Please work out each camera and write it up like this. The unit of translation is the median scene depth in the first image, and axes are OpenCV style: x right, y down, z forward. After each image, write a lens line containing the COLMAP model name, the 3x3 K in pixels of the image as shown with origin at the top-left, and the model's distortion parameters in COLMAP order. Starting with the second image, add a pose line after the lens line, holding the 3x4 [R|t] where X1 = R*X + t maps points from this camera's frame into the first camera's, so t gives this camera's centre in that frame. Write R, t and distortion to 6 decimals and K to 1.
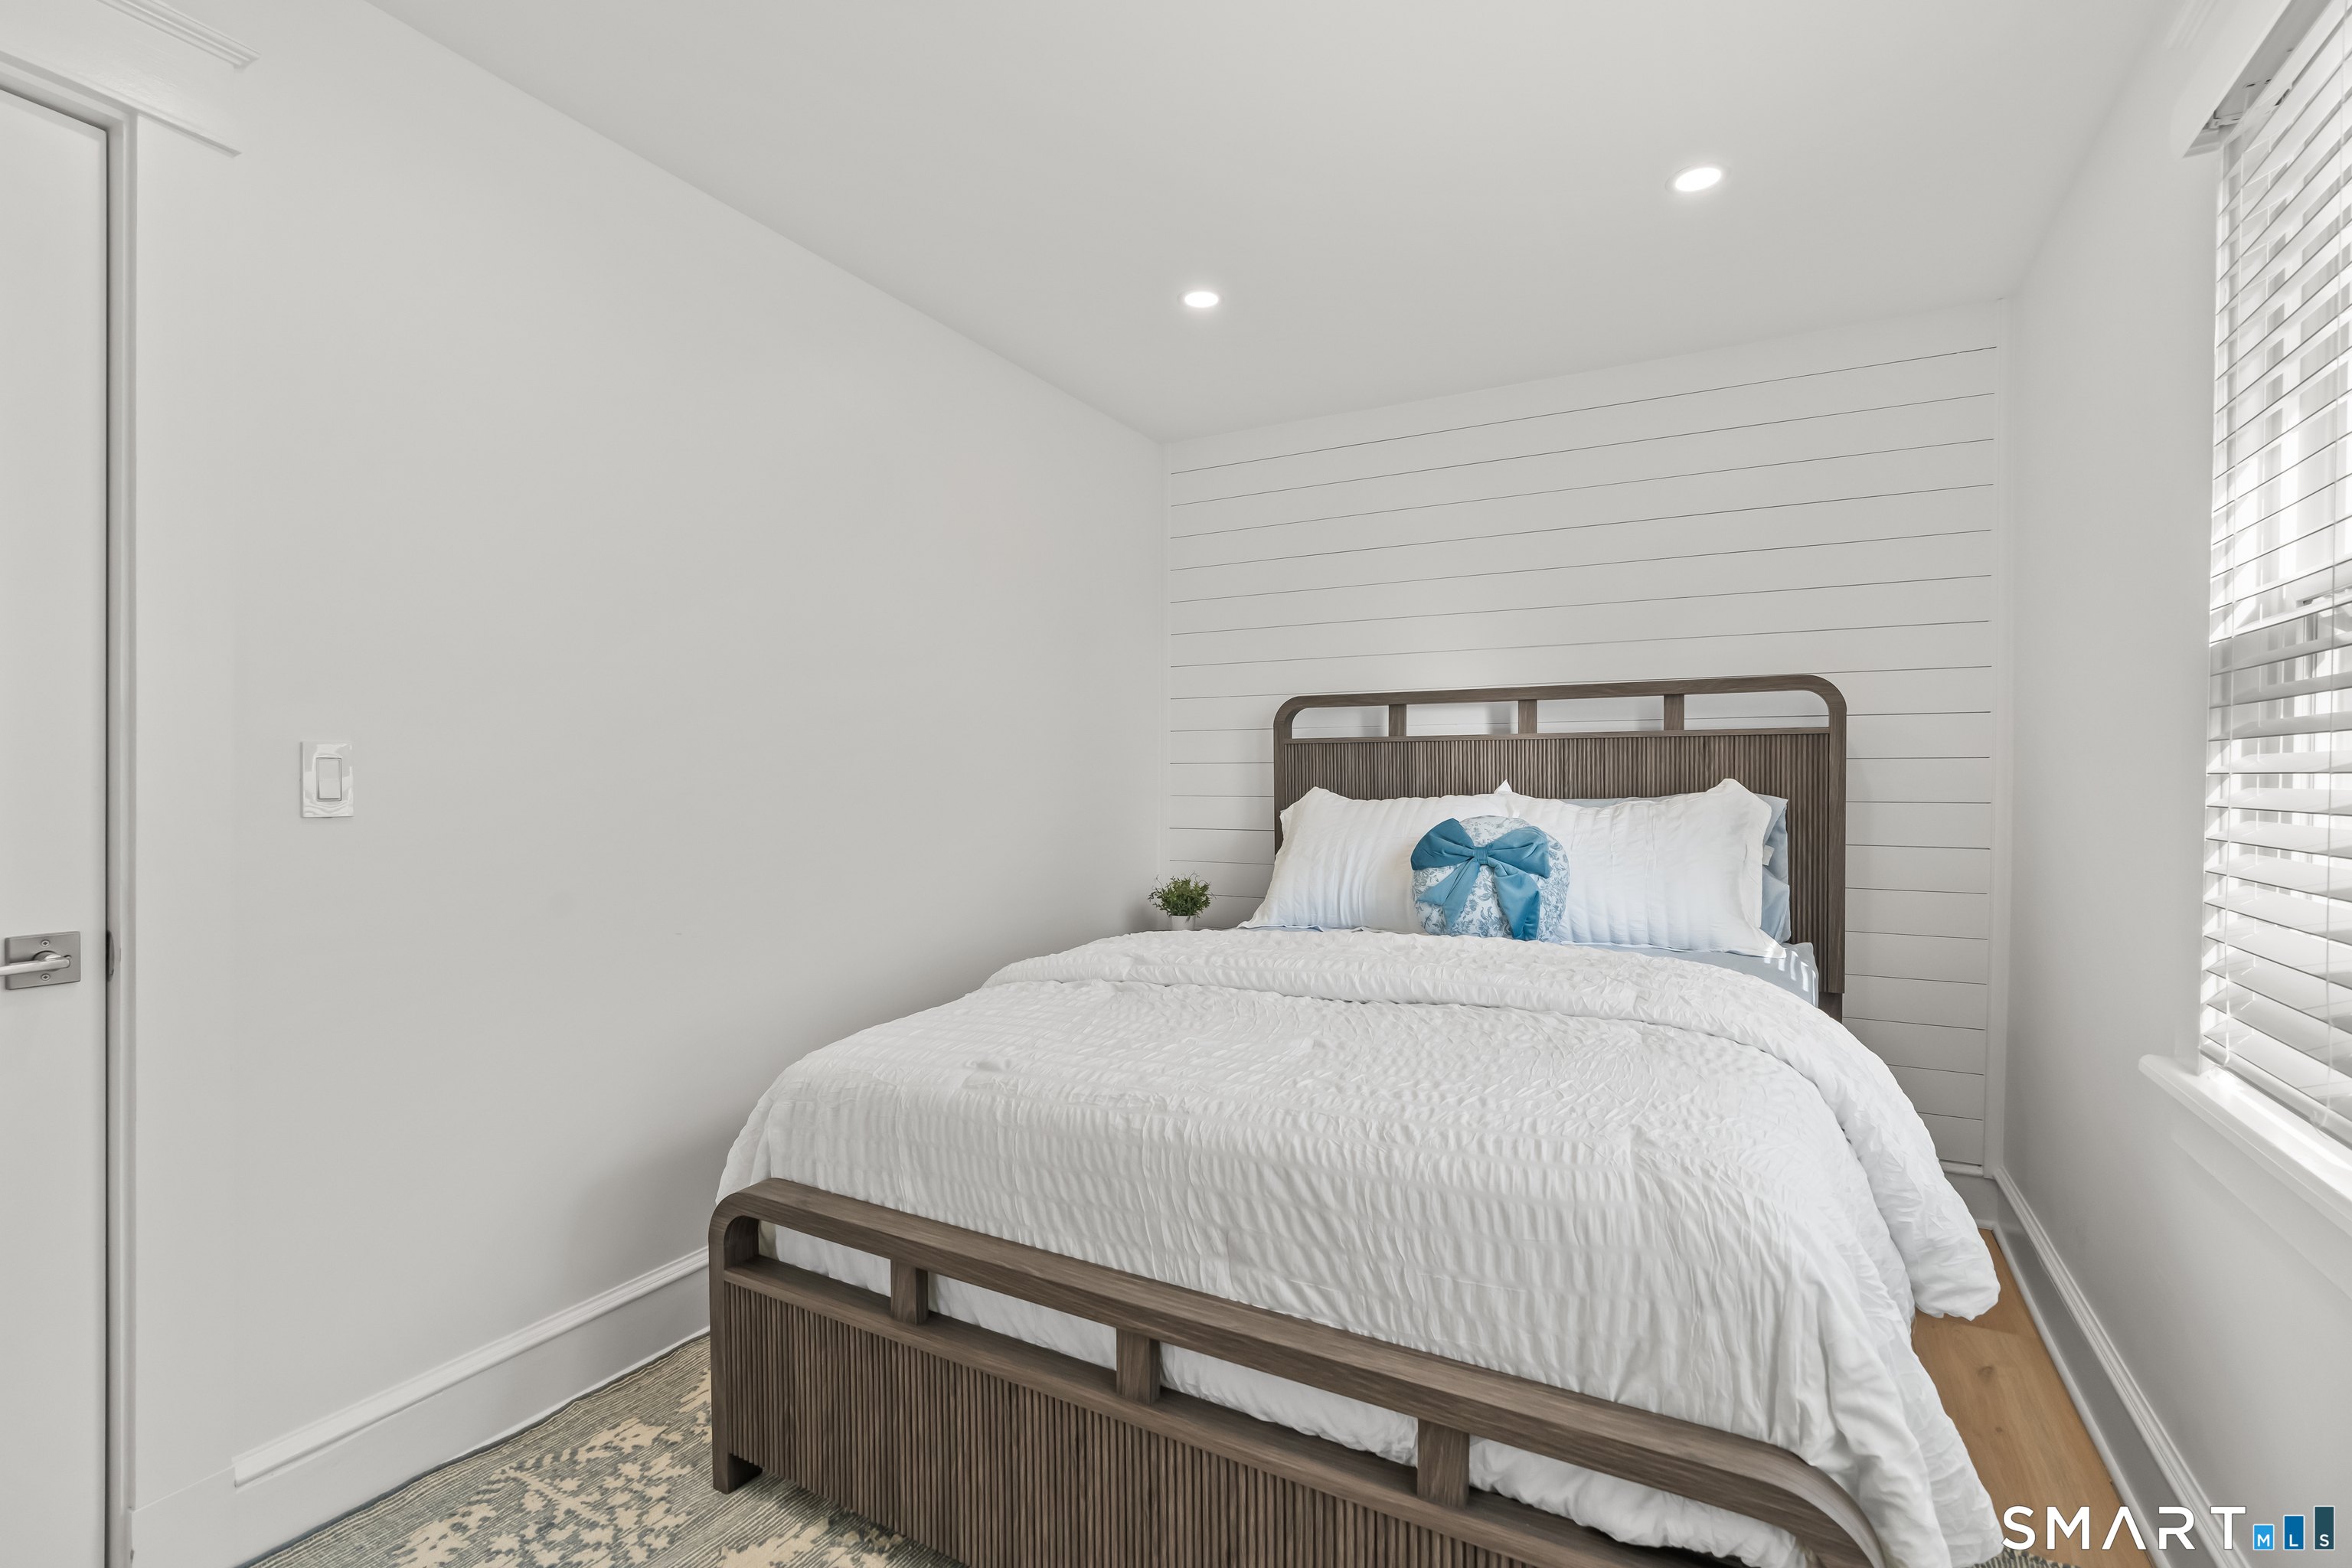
lens RADIAL K [[1065.1, 0, 1171.1], [0, 1065.1, 772.6], [0, 0, 1]] dist [-0.018160, 0.009696]
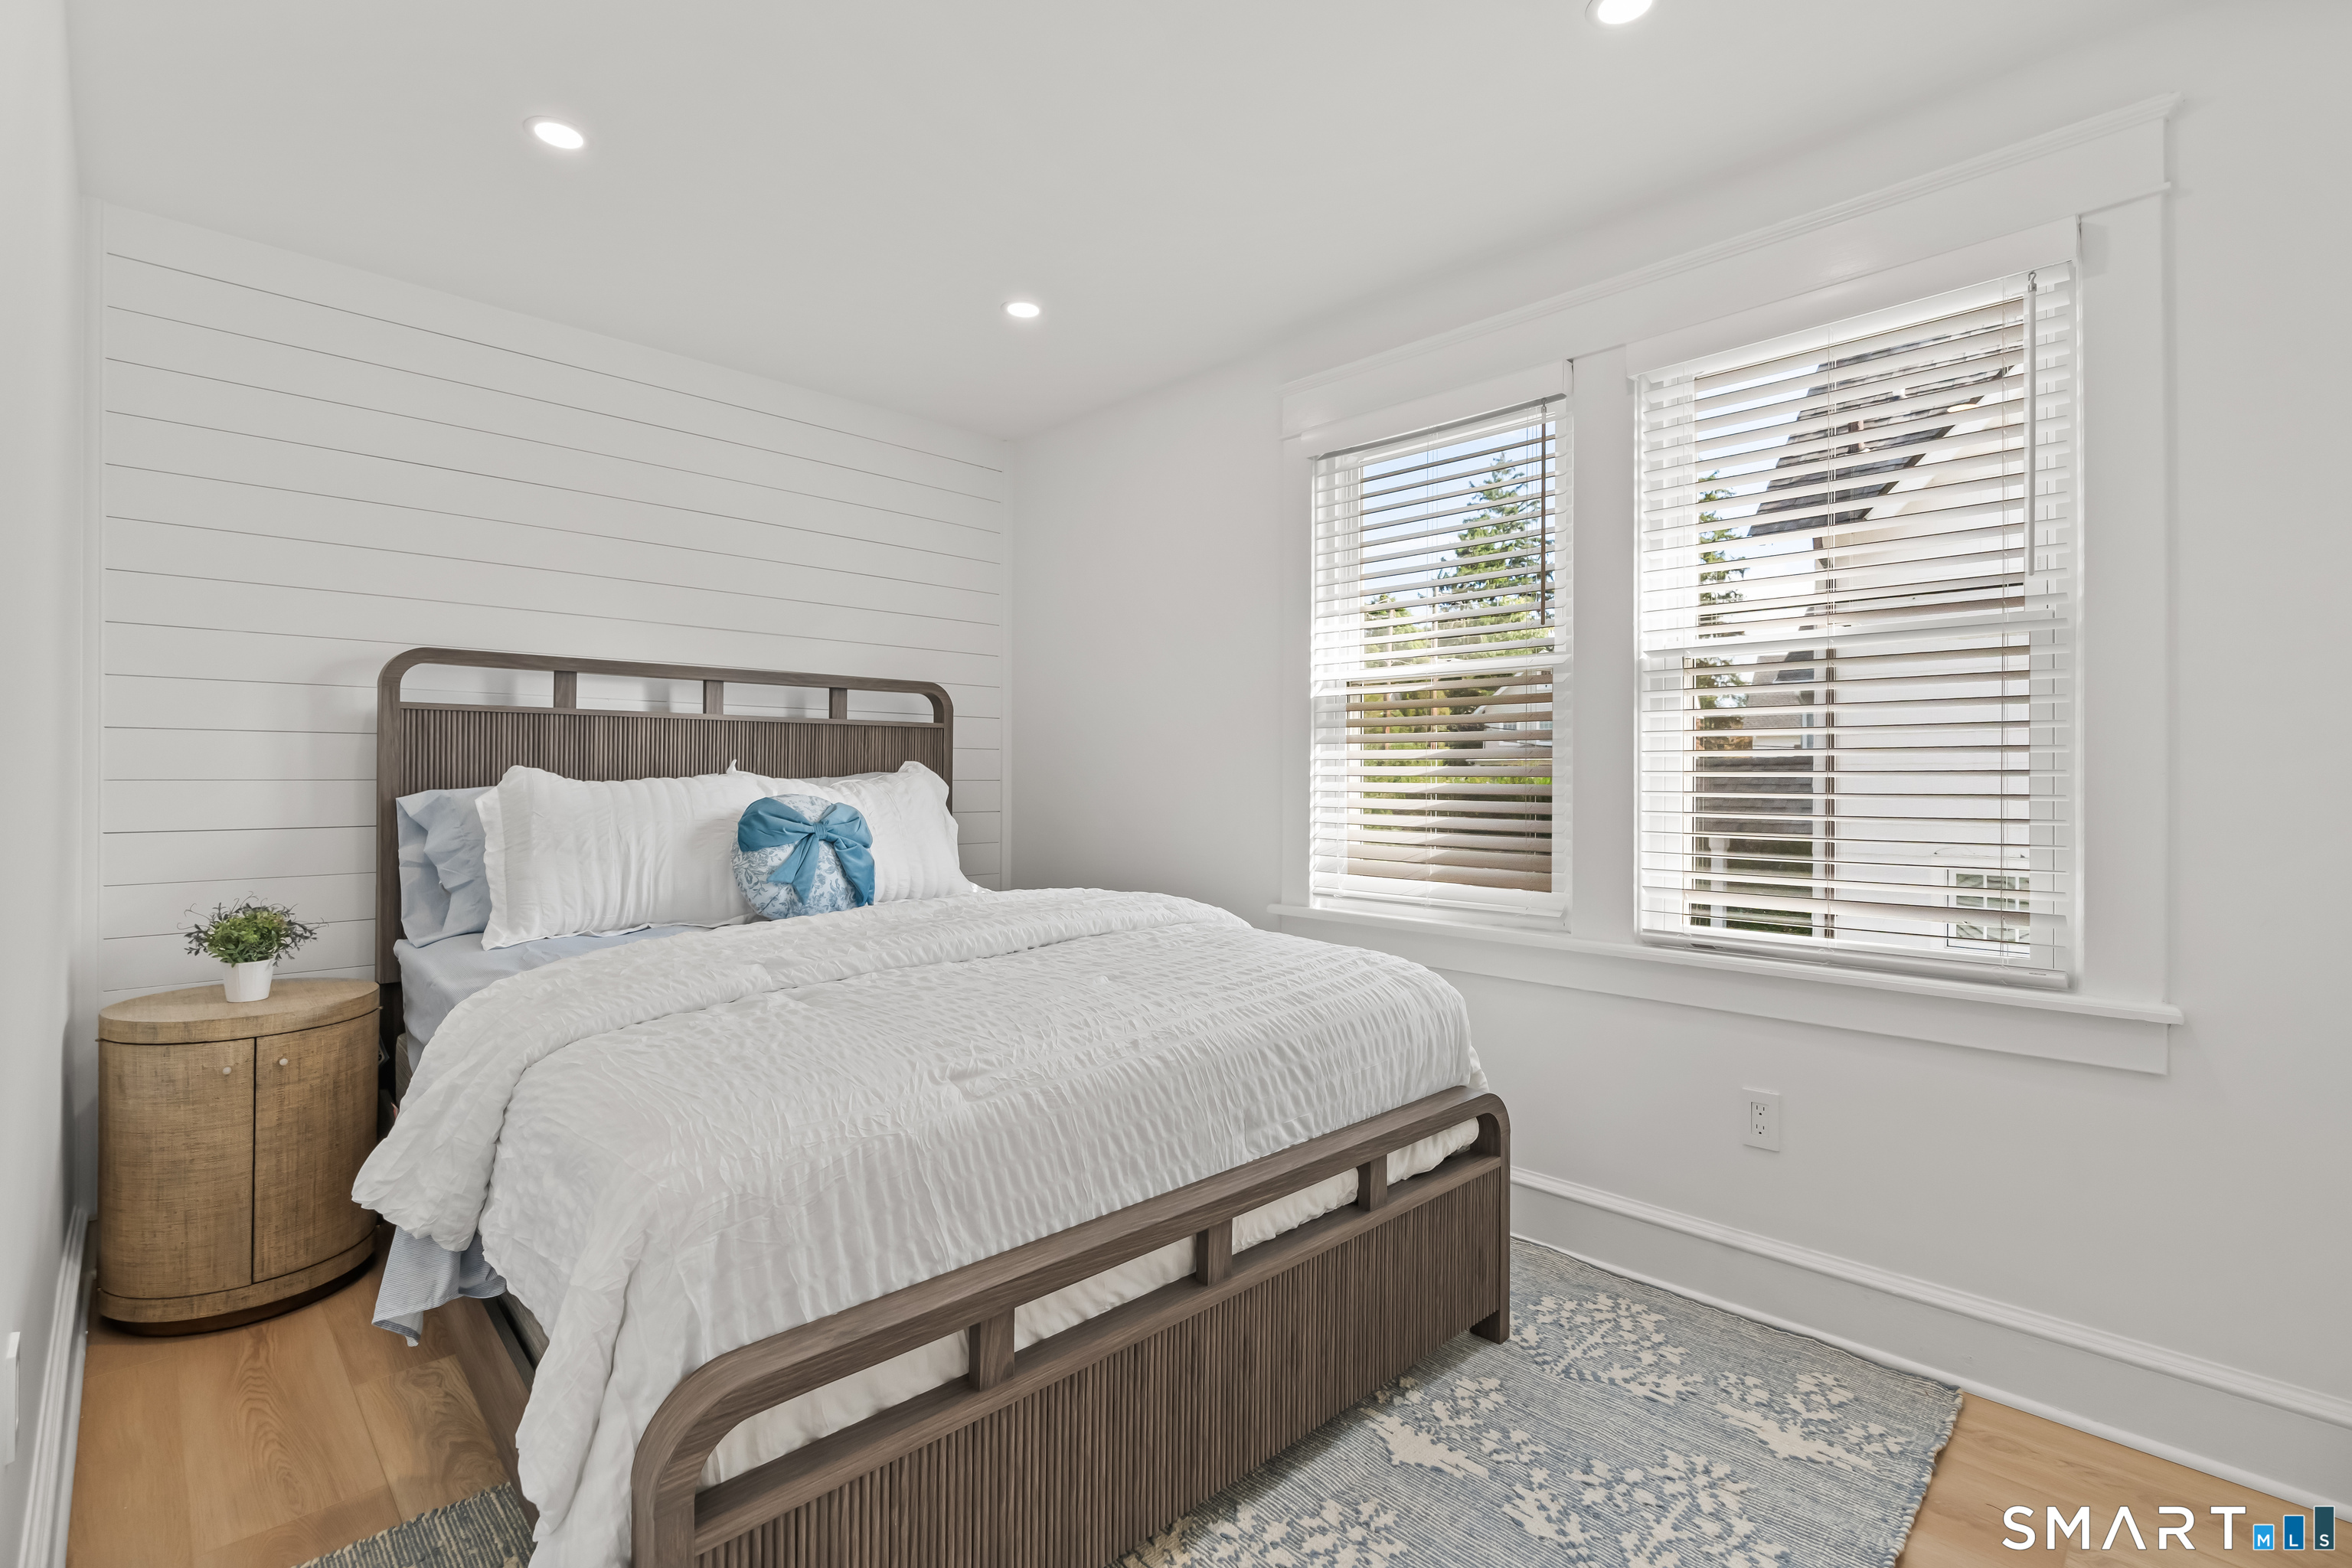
lens RADIAL K [[1065.1, 0, 1171.1], [0, 1065.1, 772.6], [0, 0, 1]] dist [-0.018160, 0.009696]
pose [[0.285650, 0.006264, 0.958313, -0.791376], [-0.012548, 0.999917, -0.002796, 0.024618], [-0.958252, -0.011226, 0.285705, 0.487955]]
